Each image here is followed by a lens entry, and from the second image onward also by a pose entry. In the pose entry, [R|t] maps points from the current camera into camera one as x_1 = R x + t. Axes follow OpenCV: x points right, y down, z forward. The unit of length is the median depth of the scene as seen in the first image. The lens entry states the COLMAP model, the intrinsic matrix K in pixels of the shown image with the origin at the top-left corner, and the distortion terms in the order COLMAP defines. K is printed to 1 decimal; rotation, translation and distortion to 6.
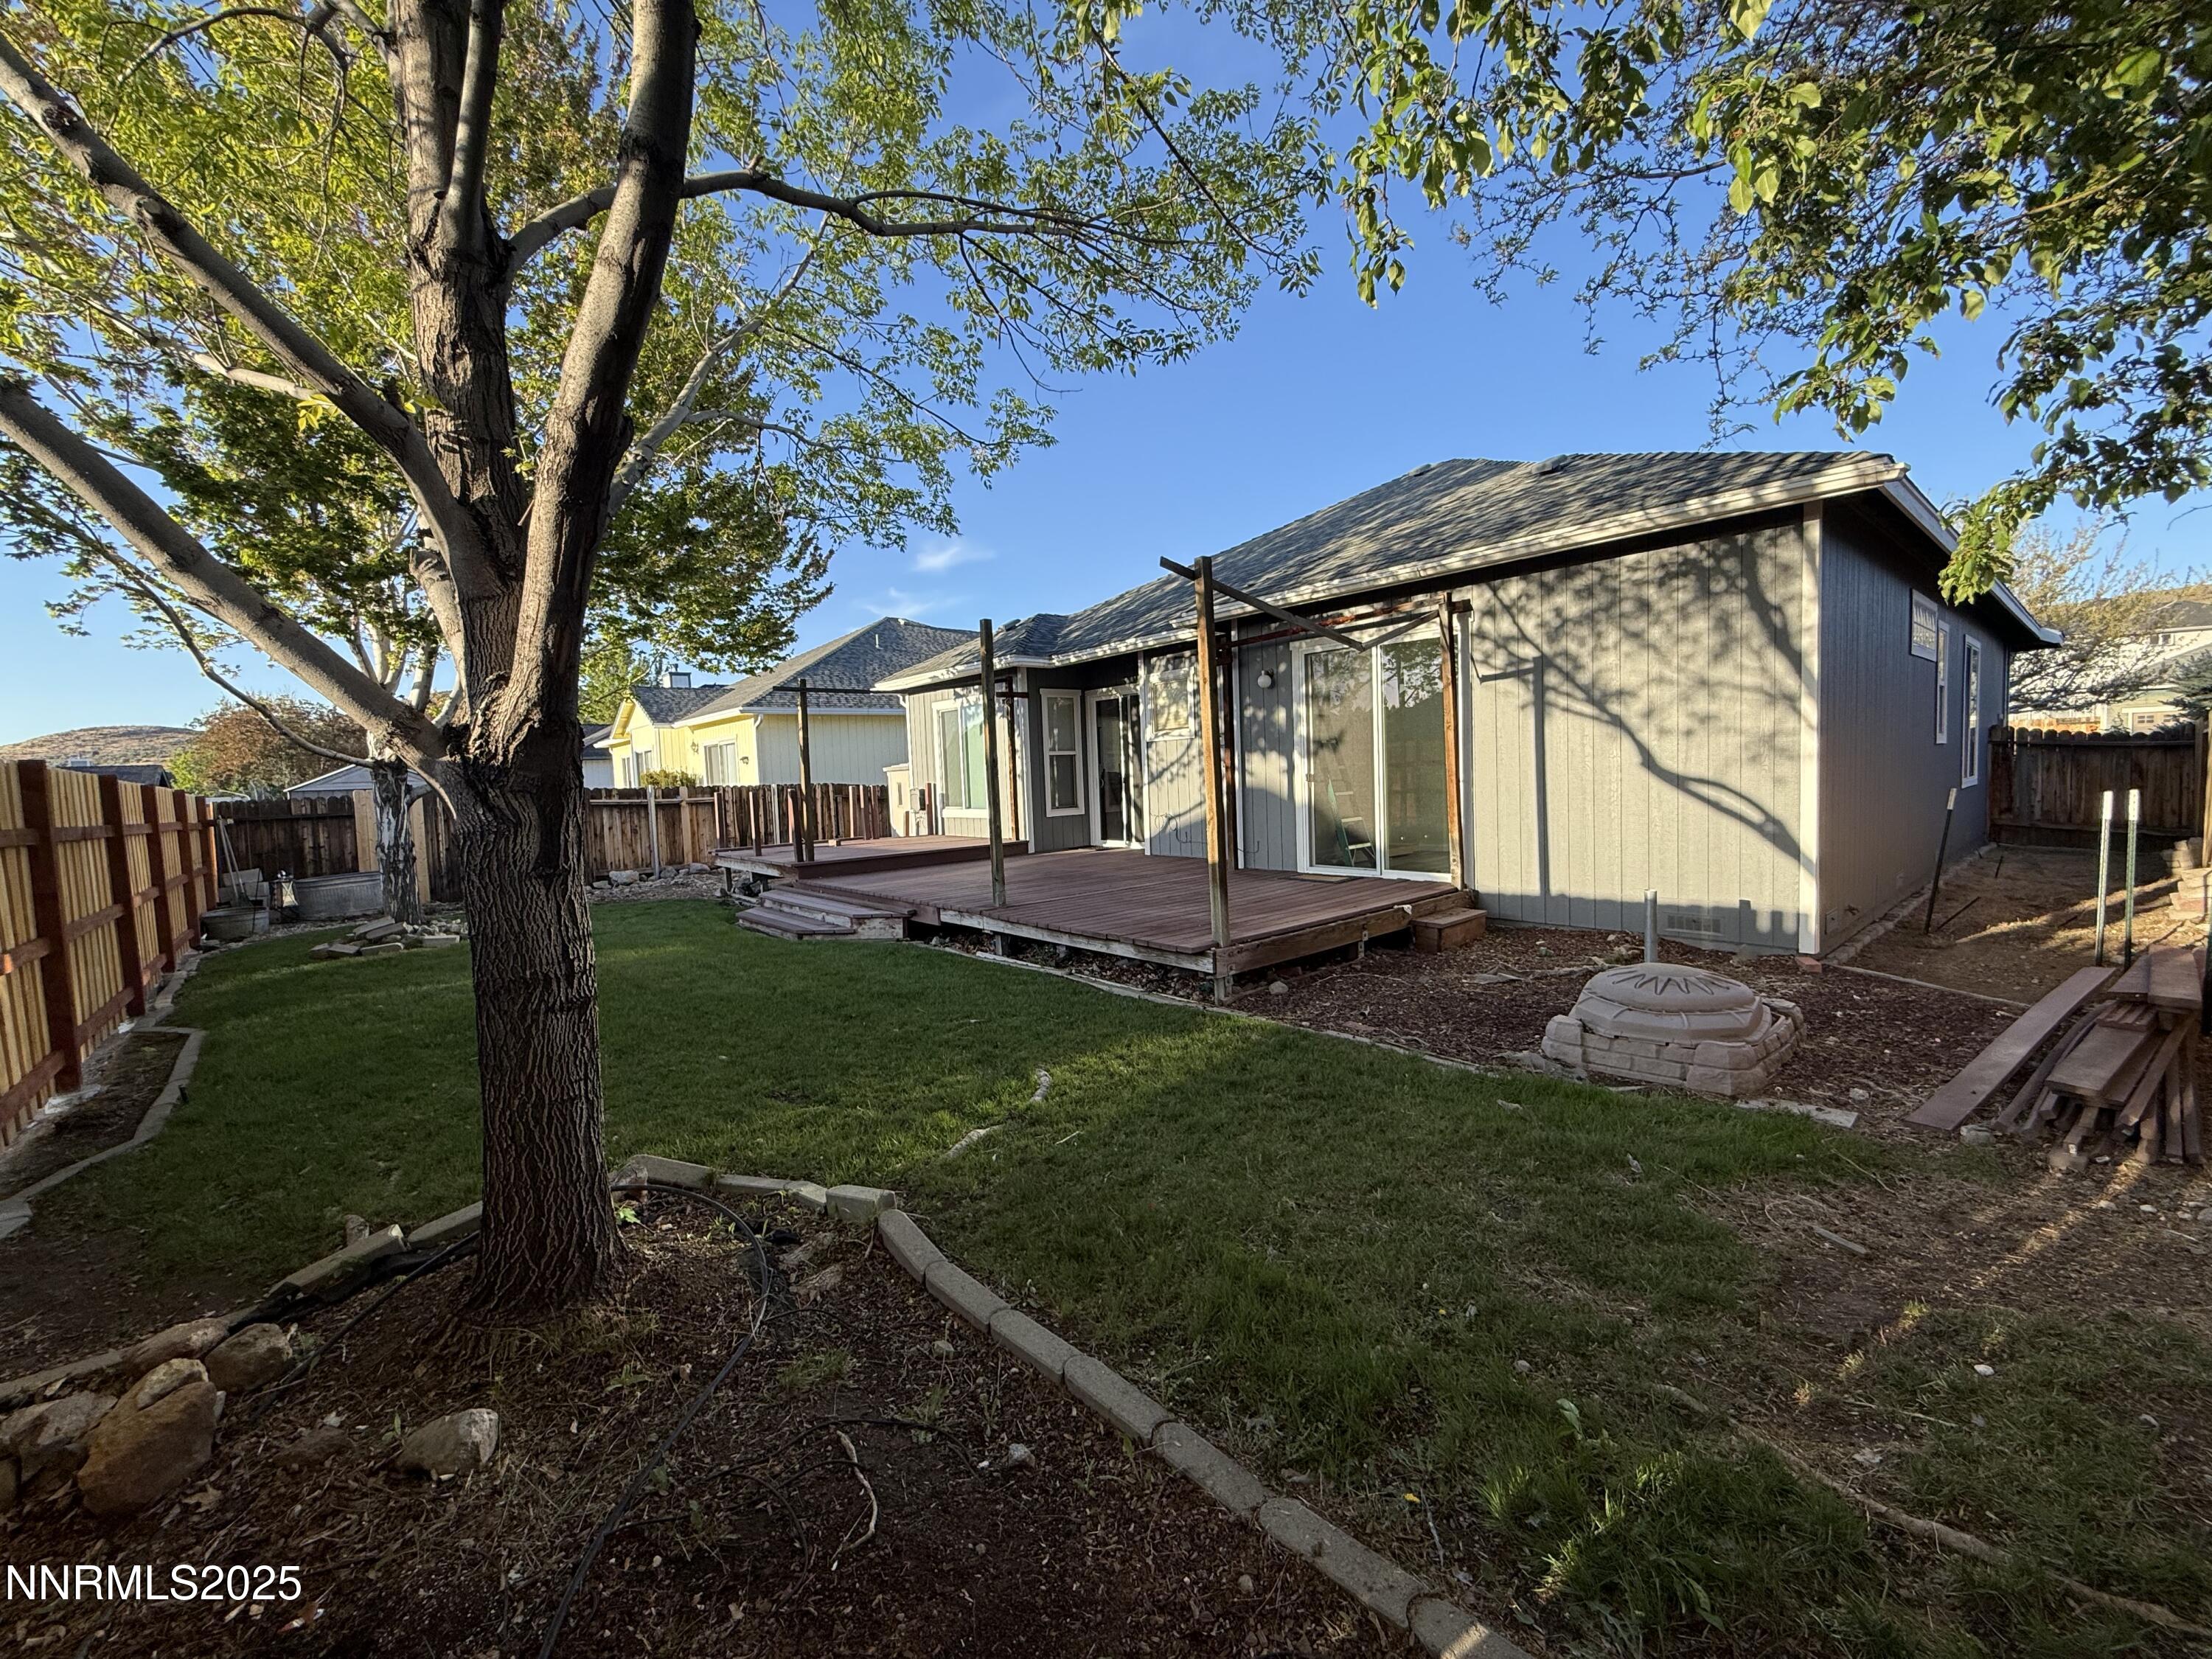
lens RADIAL K [[880.5, 0, 1114.5], [0, 880.5, 822.5], [0, 0, 1]] dist [-0.000354, -0.000255]
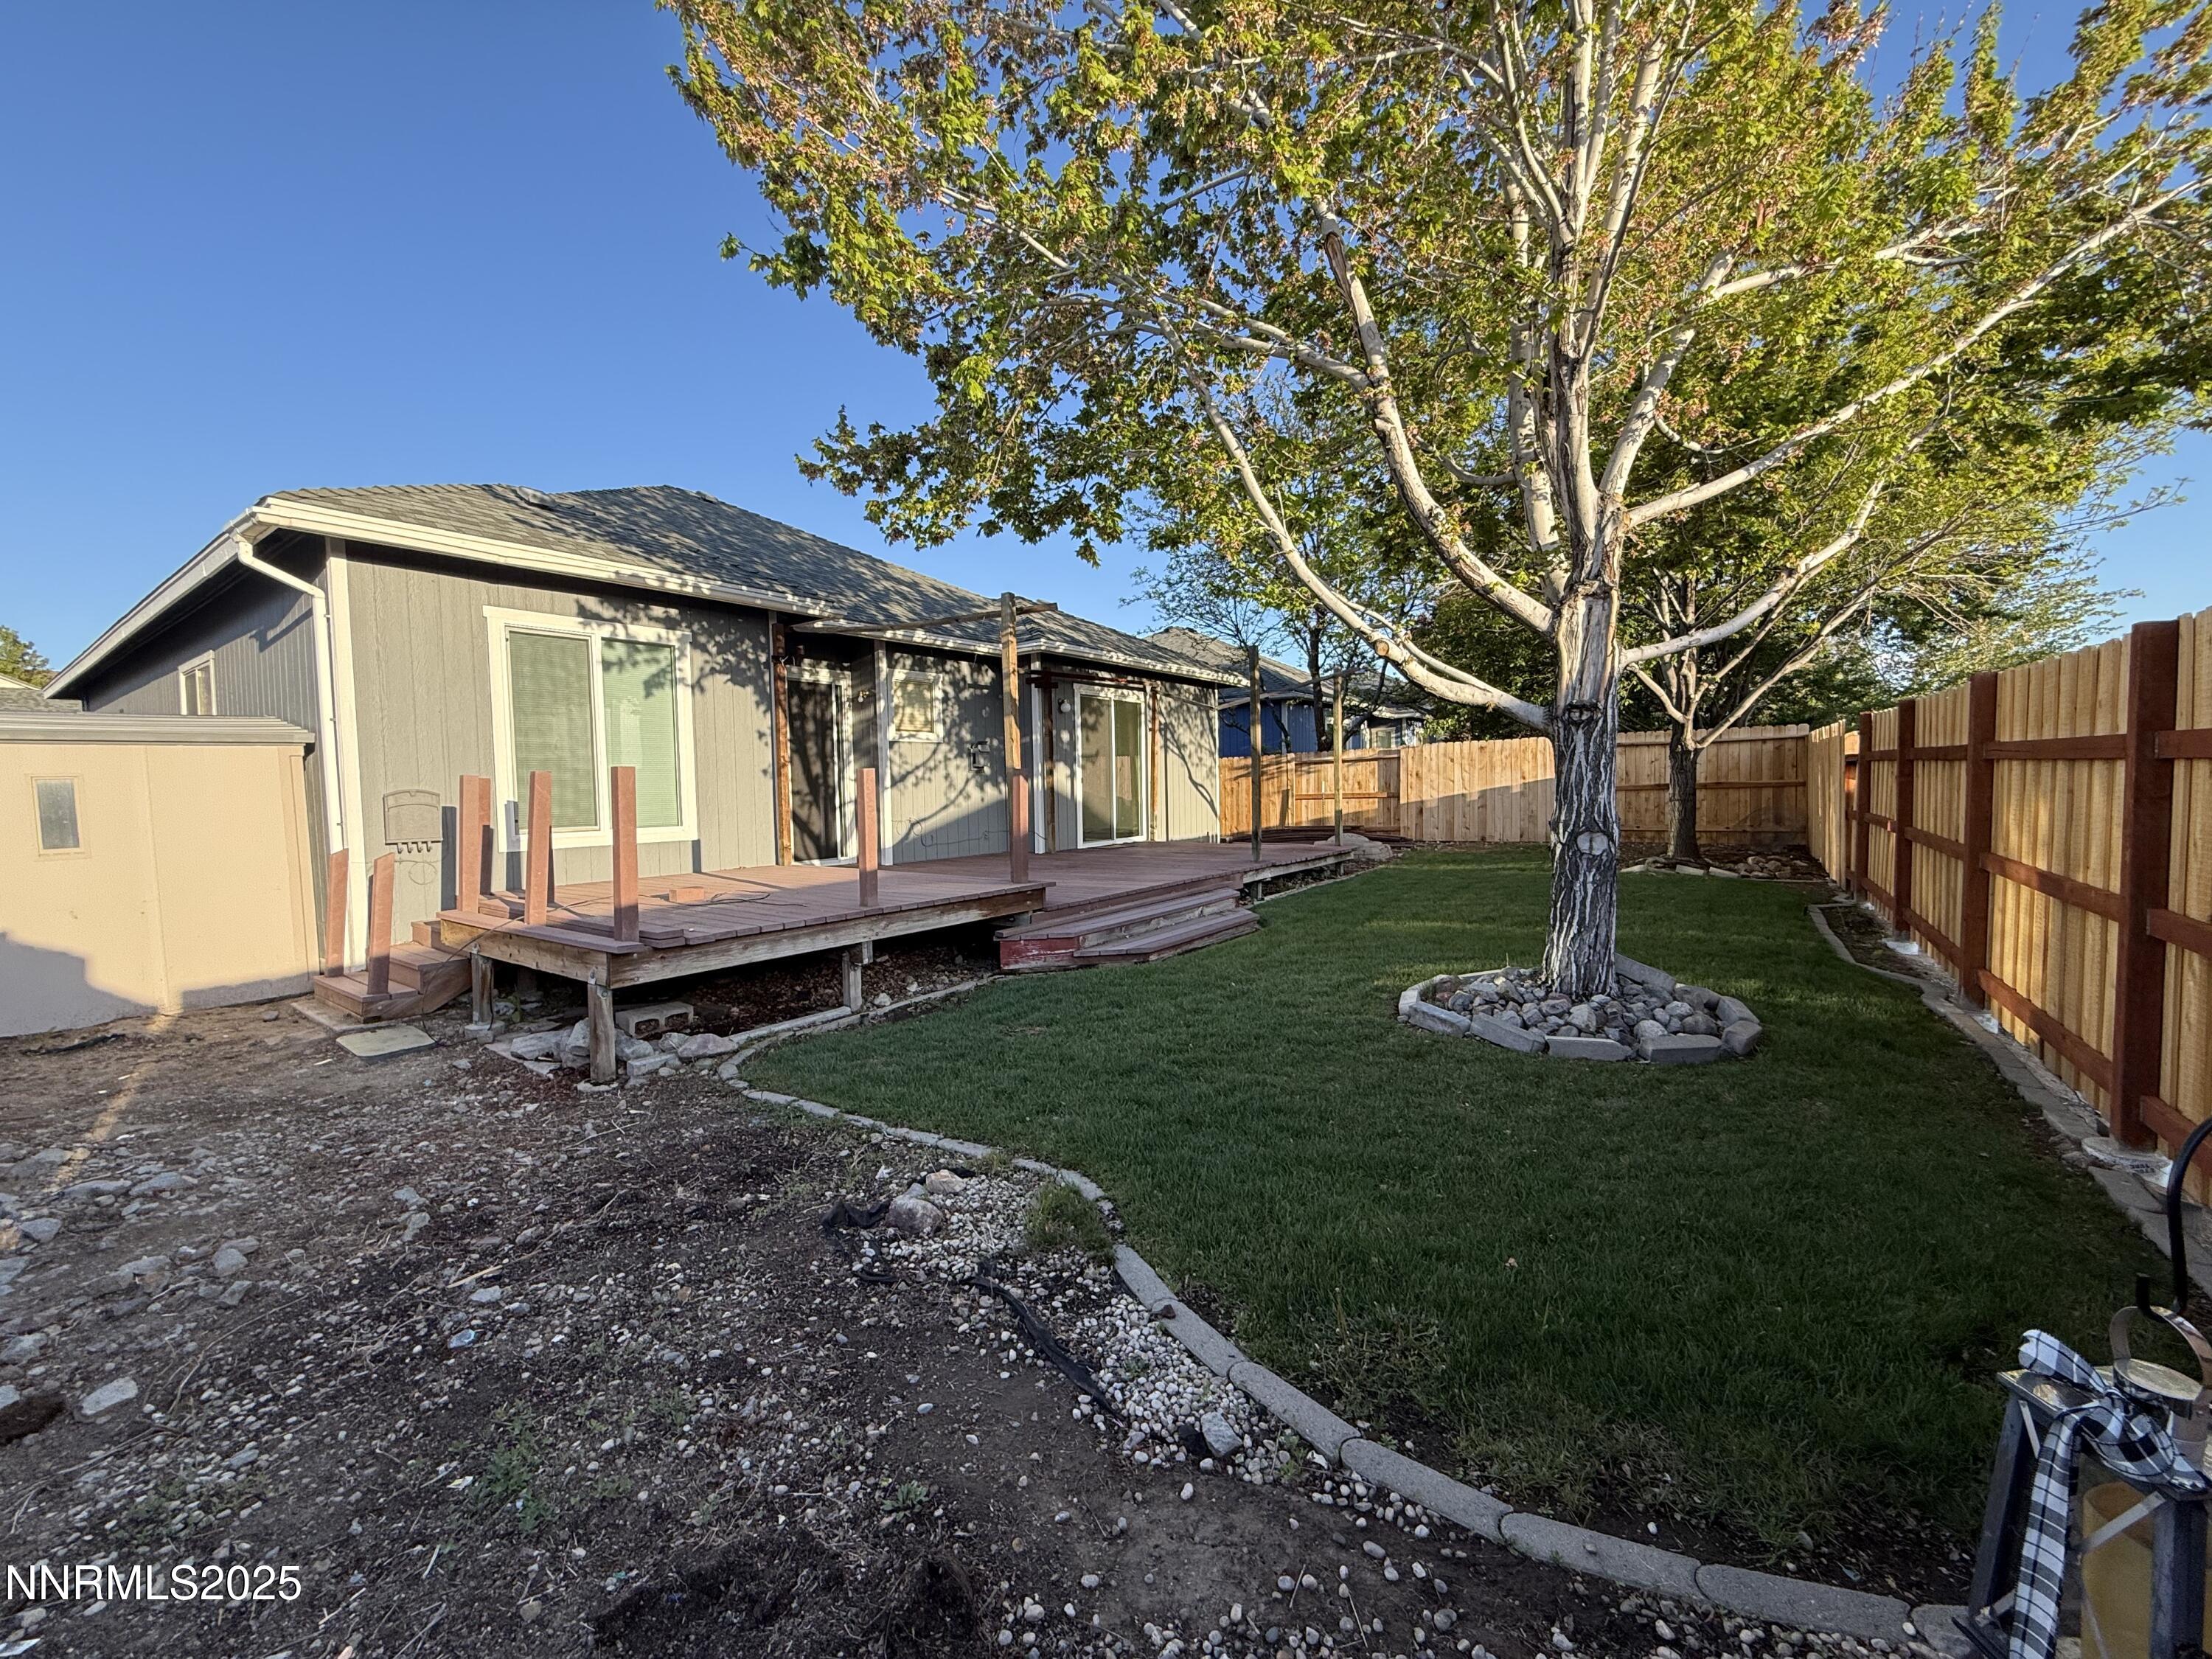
lens RADIAL K [[880.5, 0, 1101.5], [0, 880.5, 834.8], [0, 0, 1]] dist [-0.000354, -0.000255]
pose [[-0.217891, -0.011747, 0.975902, -1.429592], [0.084770, 0.995921, 0.030915, -0.007826], [-0.972285, 0.089464, -0.216007, 1.565904]]
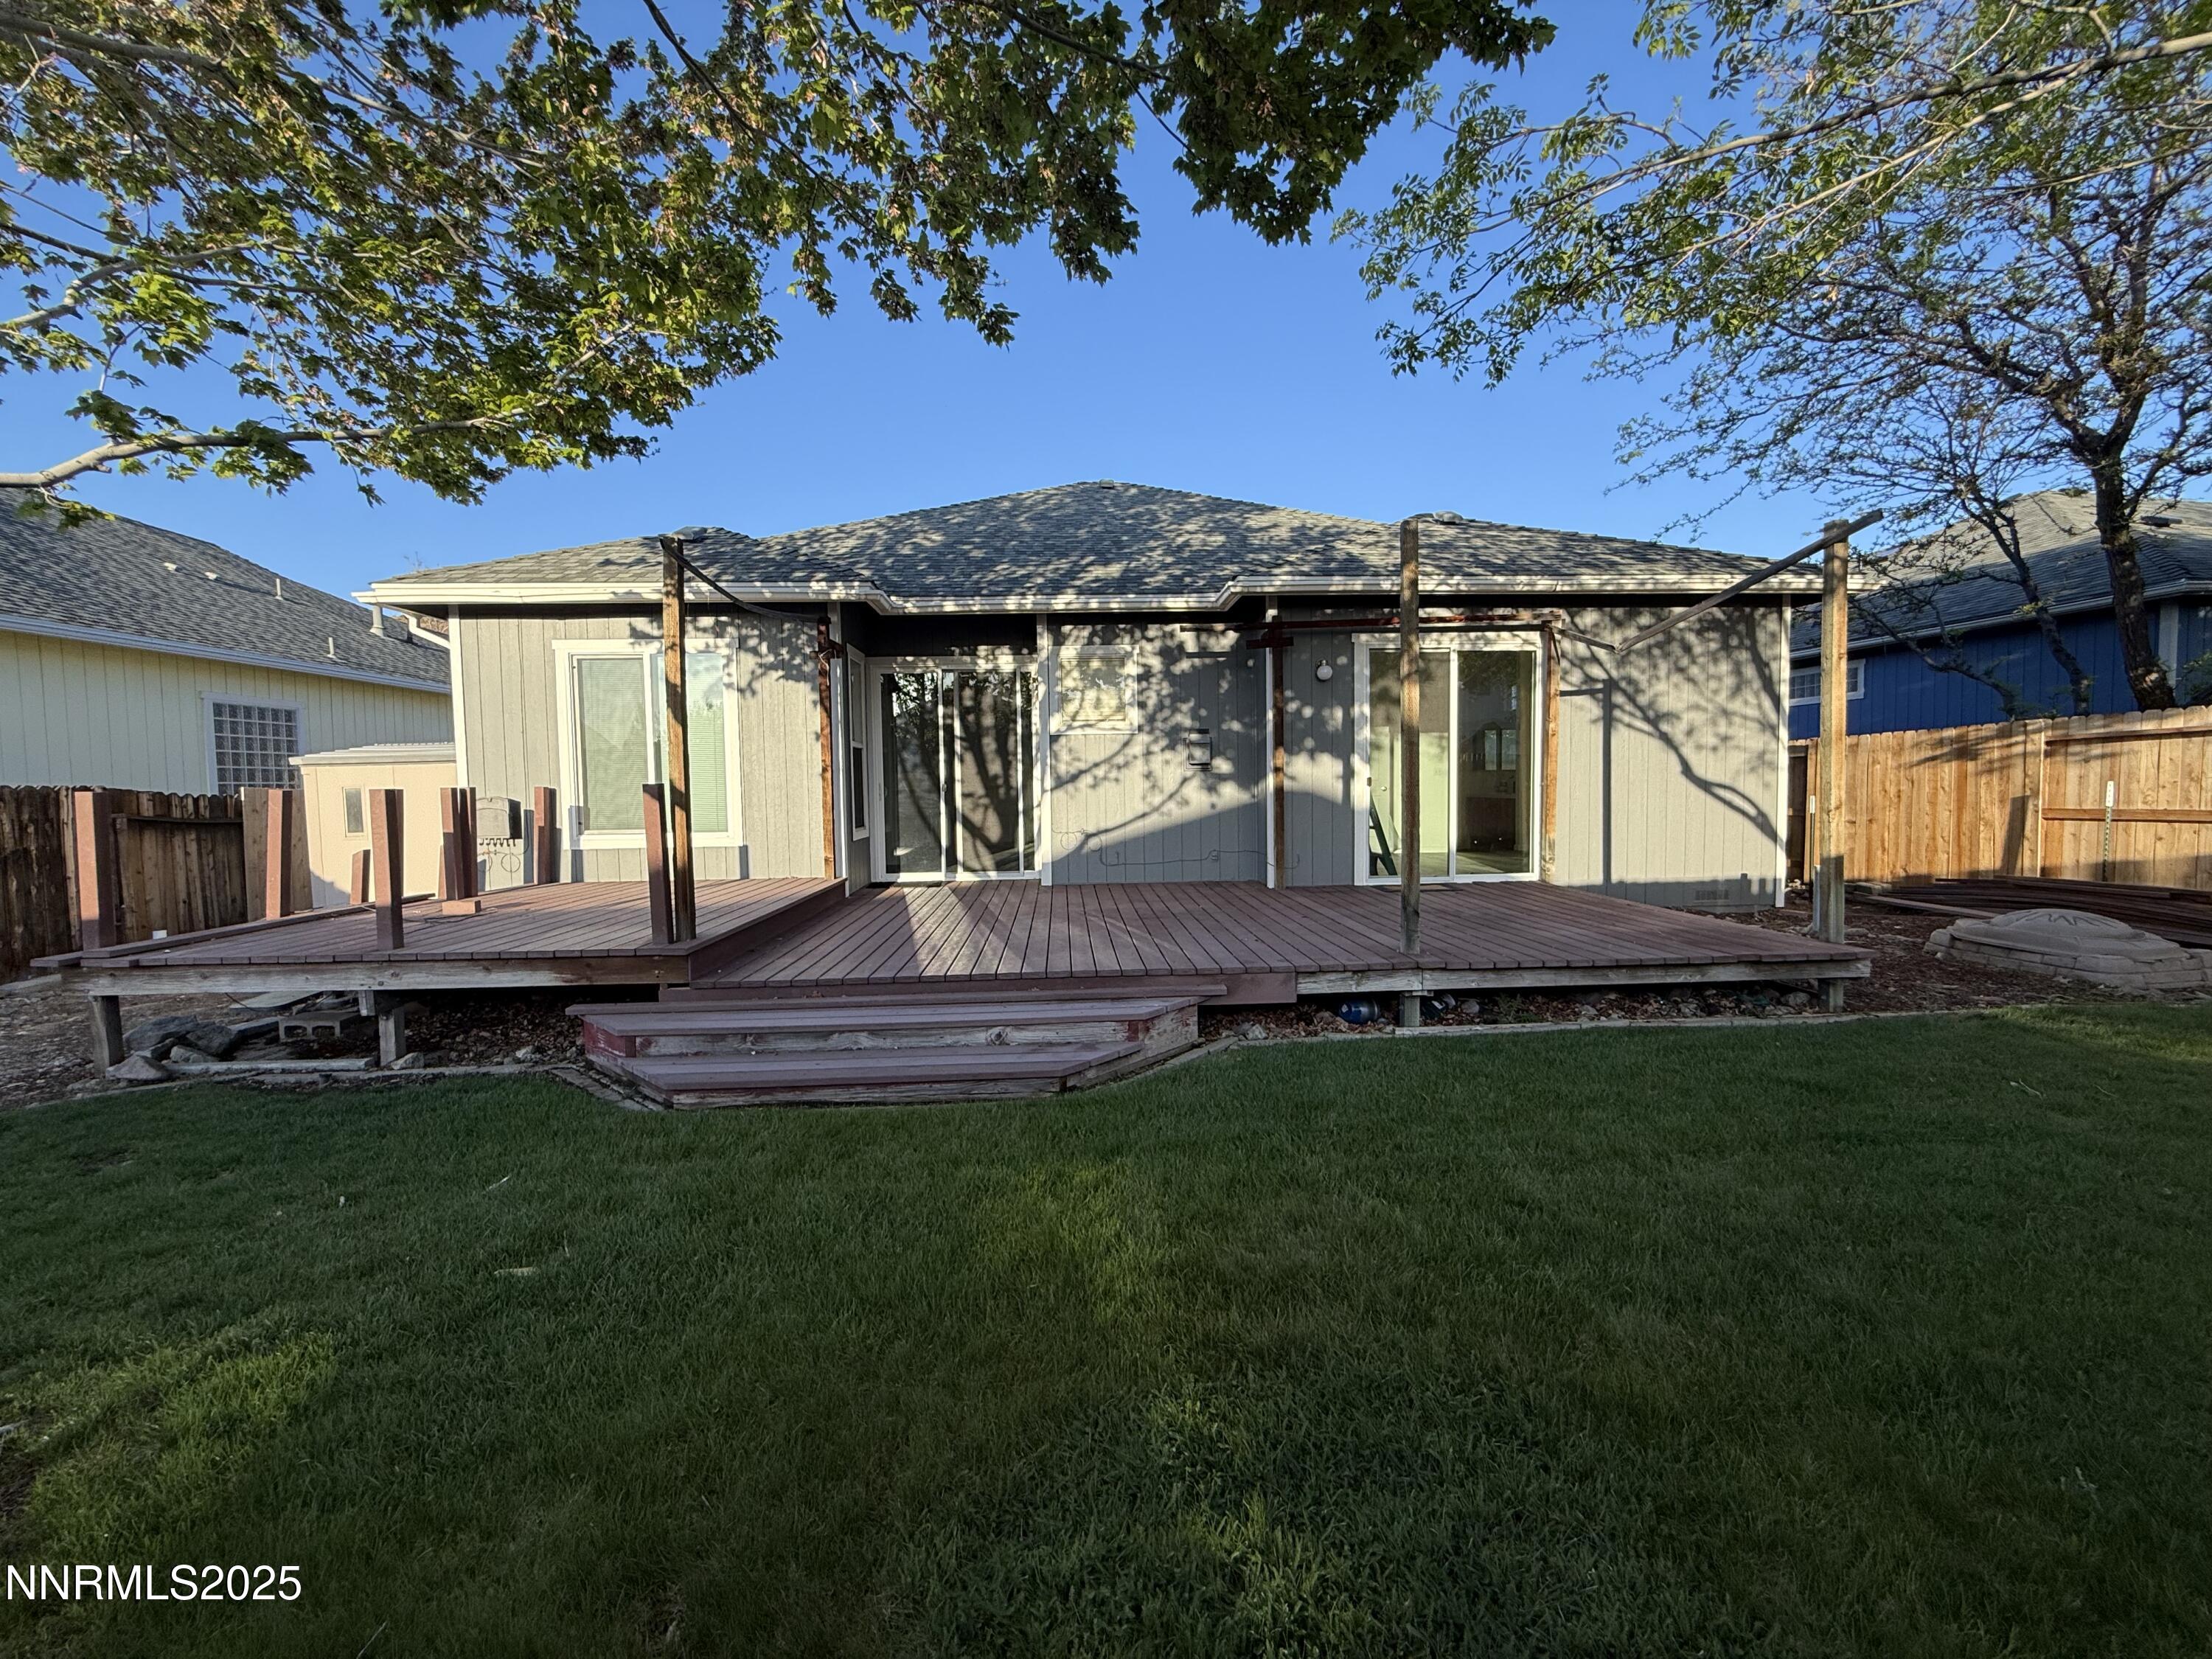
lens RADIAL K [[880.5, 0, 1123.4], [0, 880.5, 820.1], [0, 0, 1]] dist [-0.000354, -0.000255]
pose [[0.621660, -0.007959, 0.783247, -0.814427], [0.037139, 0.999123, -0.019325, -0.002496], [-0.782406, 0.041103, 0.621411, 0.767388]]
